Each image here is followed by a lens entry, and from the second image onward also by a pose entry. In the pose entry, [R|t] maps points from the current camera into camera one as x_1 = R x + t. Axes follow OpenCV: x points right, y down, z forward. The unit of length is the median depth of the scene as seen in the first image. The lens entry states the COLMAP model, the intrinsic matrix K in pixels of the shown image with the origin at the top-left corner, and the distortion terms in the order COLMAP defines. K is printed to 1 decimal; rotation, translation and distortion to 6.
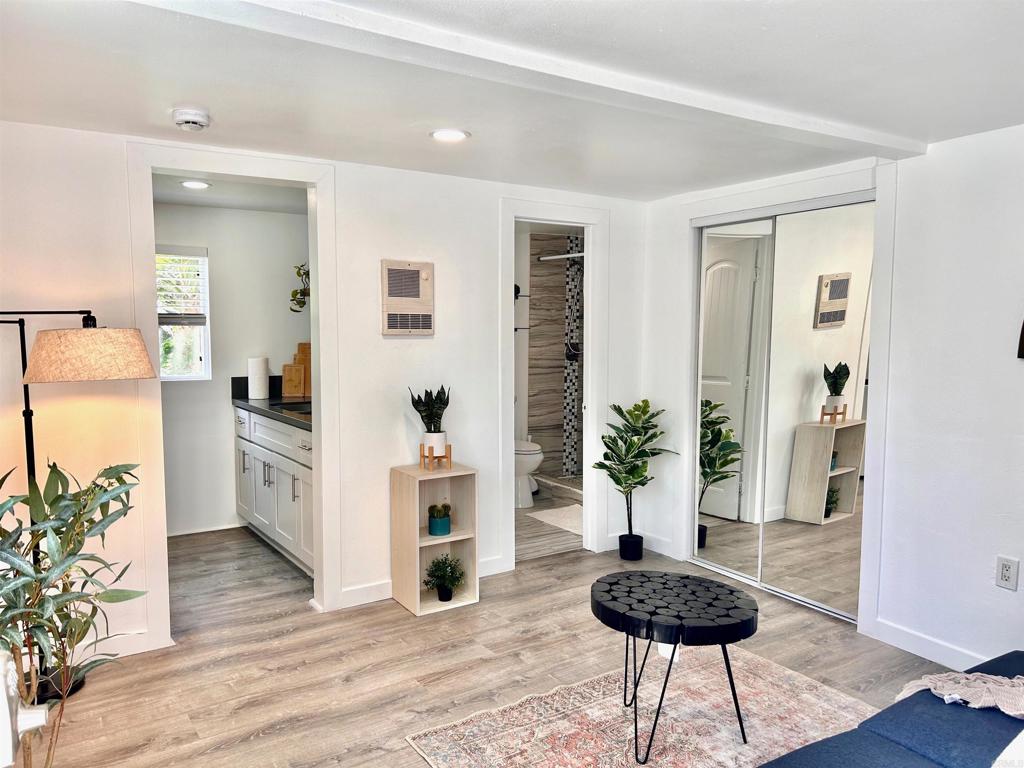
lens RADIAL K [[775.1, 0, 518.3], [0, 775.1, 385.6], [0, 0, 1]] dist [0.023754, 0.000083]
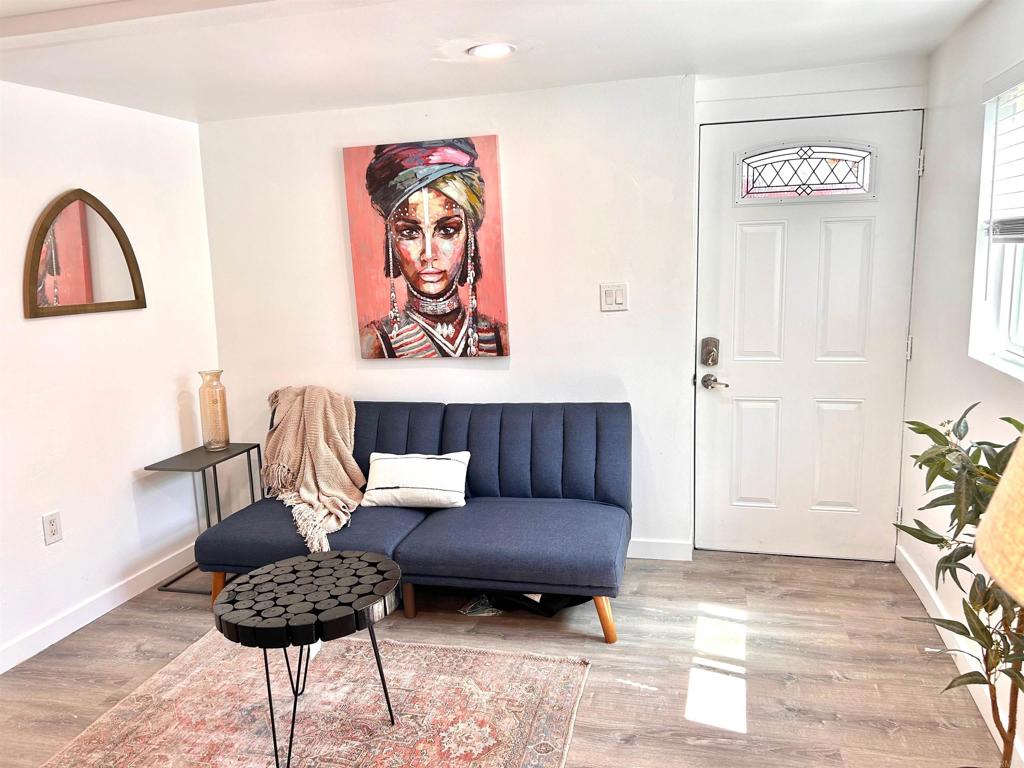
lens RADIAL K [[775.1, 0, 511.3], [0, 775.1, 384.1], [0, 0, 1]] dist [0.023754, 0.000083]
pose [[-0.675013, -0.105408, 0.730238, -0.841580], [0.093364, 0.969582, 0.226260, -0.196064], [-0.731875, 0.220906, -0.644639, 1.935785]]
